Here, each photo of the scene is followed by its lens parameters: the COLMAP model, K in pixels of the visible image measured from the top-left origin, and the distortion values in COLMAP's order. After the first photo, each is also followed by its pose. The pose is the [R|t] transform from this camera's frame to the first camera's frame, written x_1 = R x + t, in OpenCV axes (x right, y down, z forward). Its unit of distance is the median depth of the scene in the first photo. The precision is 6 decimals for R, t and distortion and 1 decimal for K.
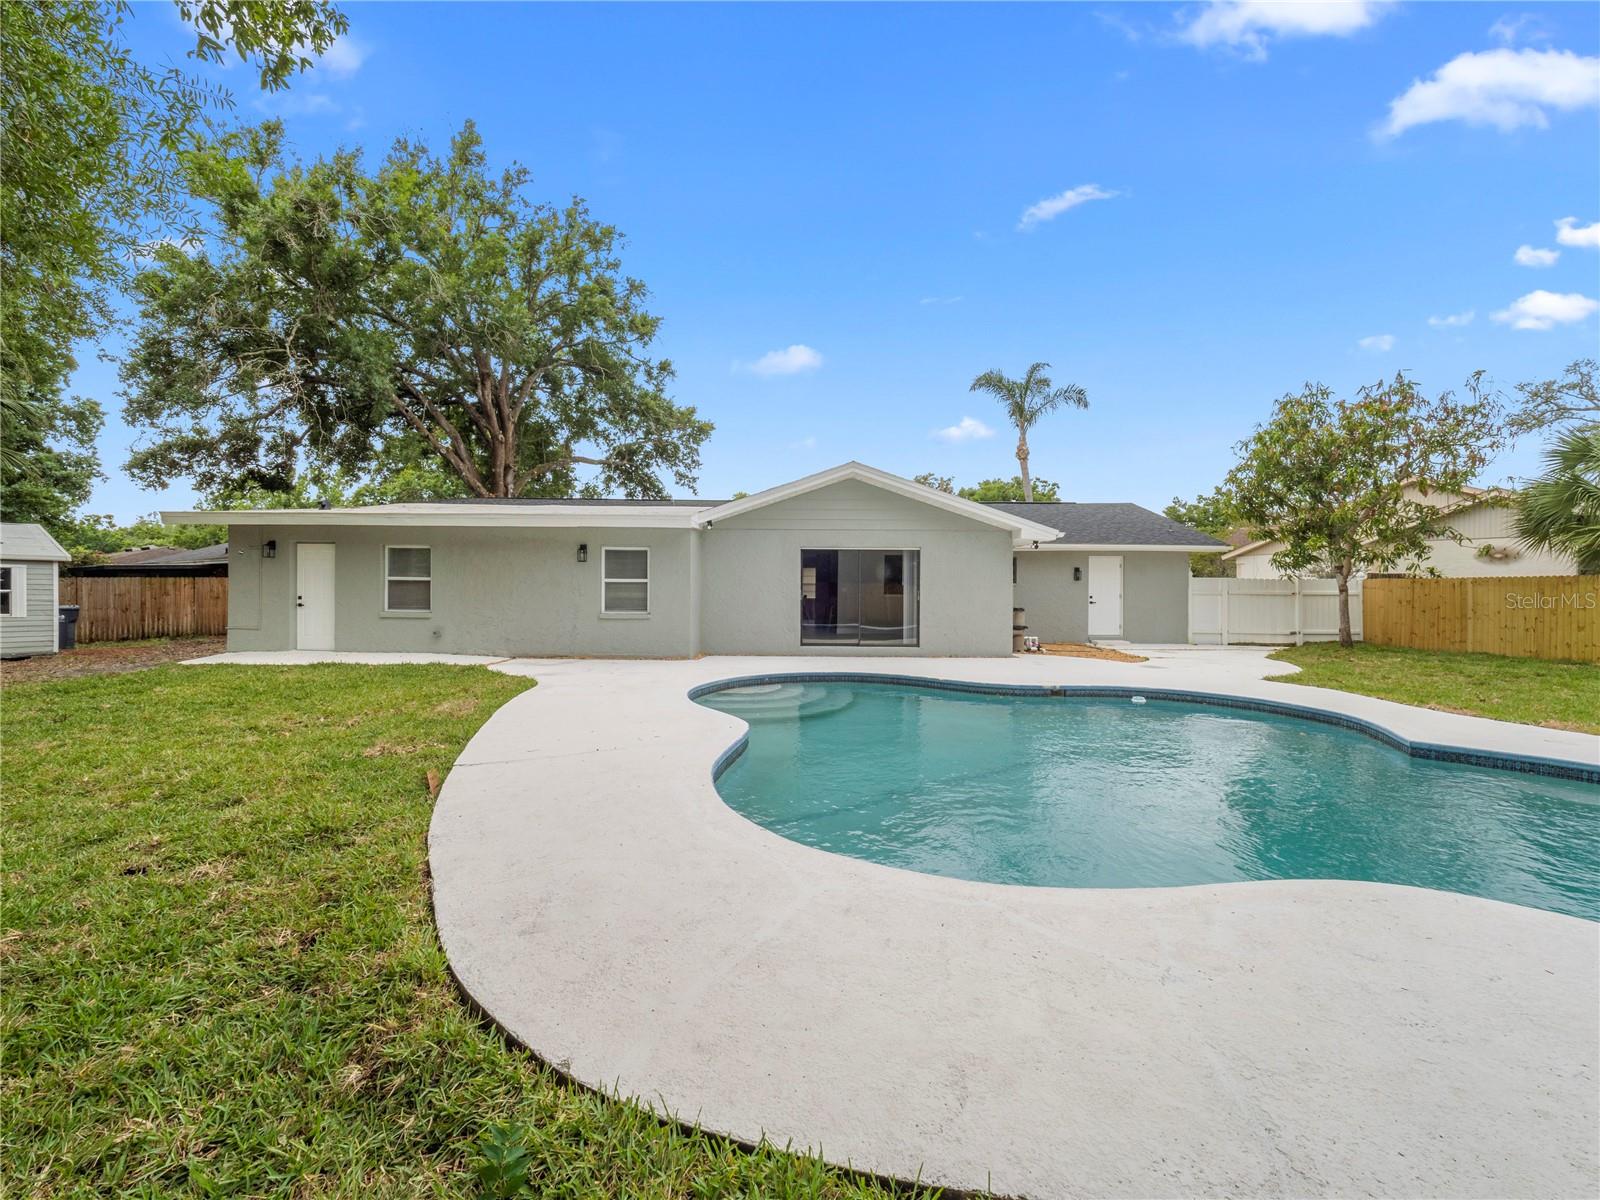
lens RADIAL K [[637.8, 0, 440.5], [0, 637.8, 629.4], [0, 0, 1]] dist [-0.001816, 0.005912]
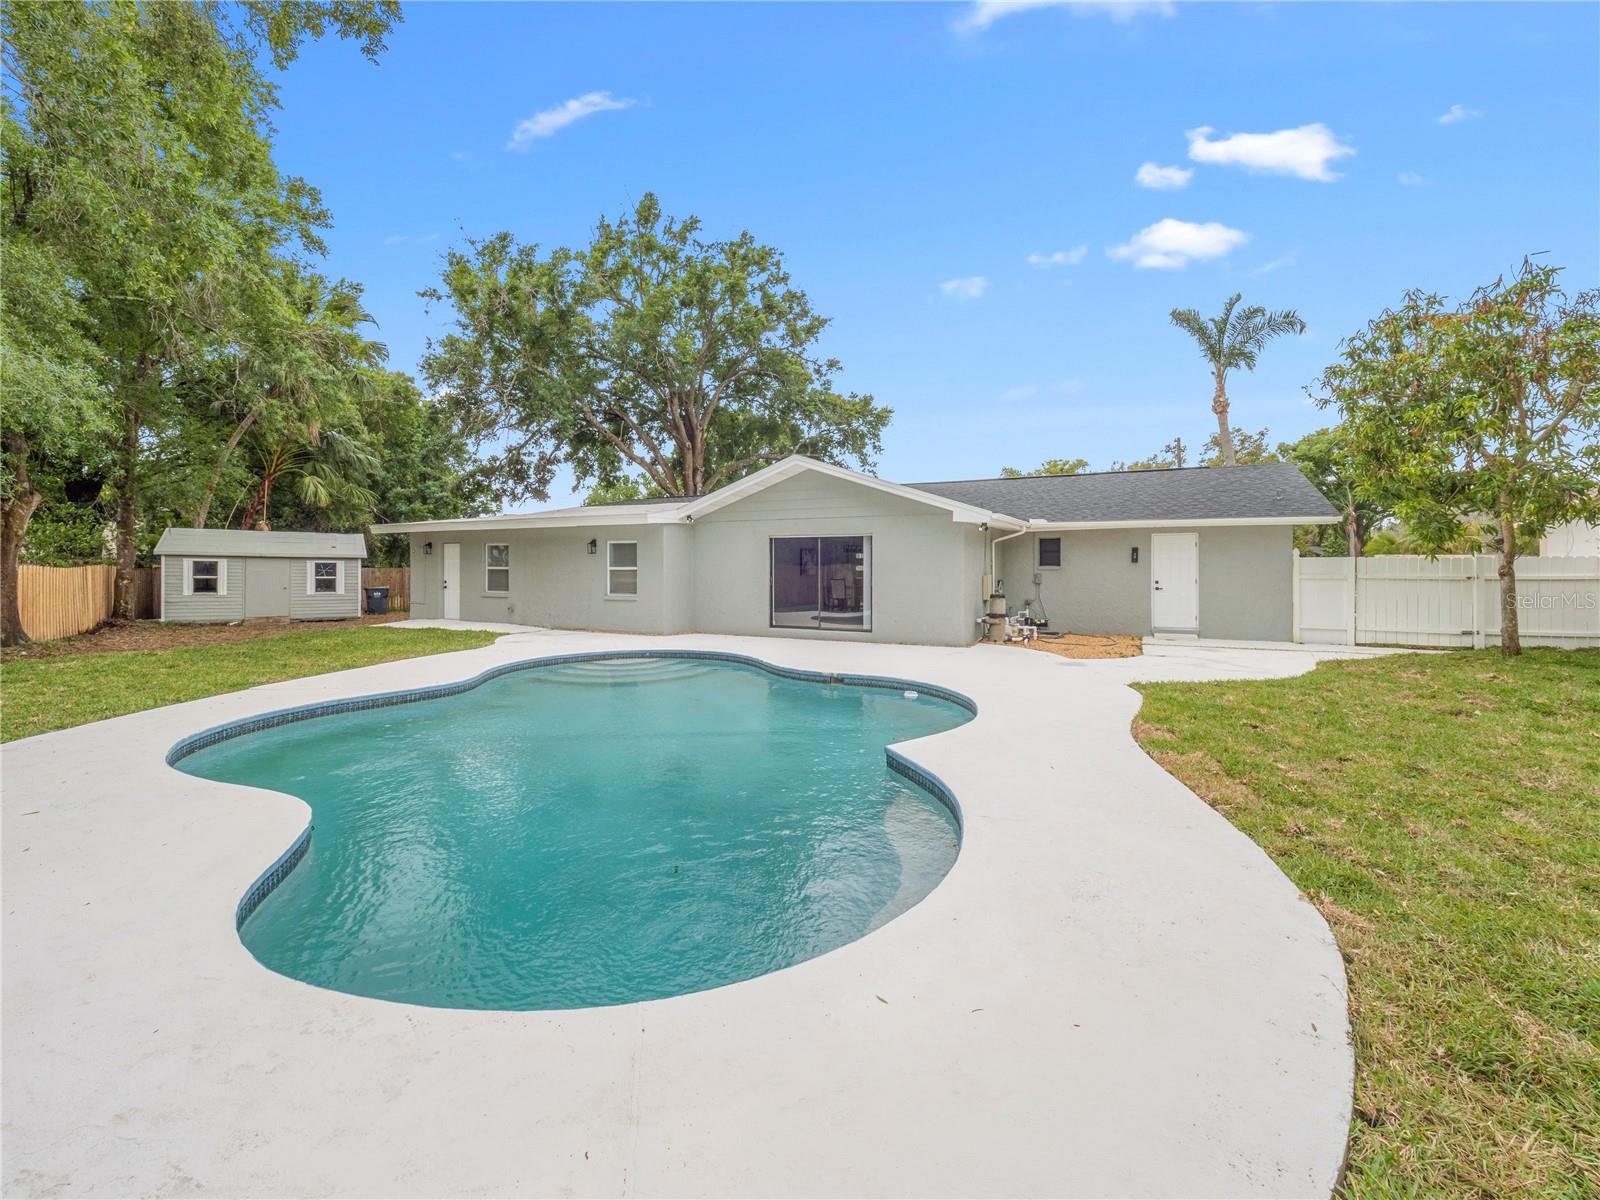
lens RADIAL K [[606.0, 0, 800.0], [0, 606.0, 600.0], [0, 0, 1]] dist [0.017264, 0.000037]
pose [[0.914450, 0.013668, -0.404468, 0.962357], [-0.016853, 0.999849, -0.004315, -0.016091], [0.404348, 0.010762, 0.914542, 0.079925]]
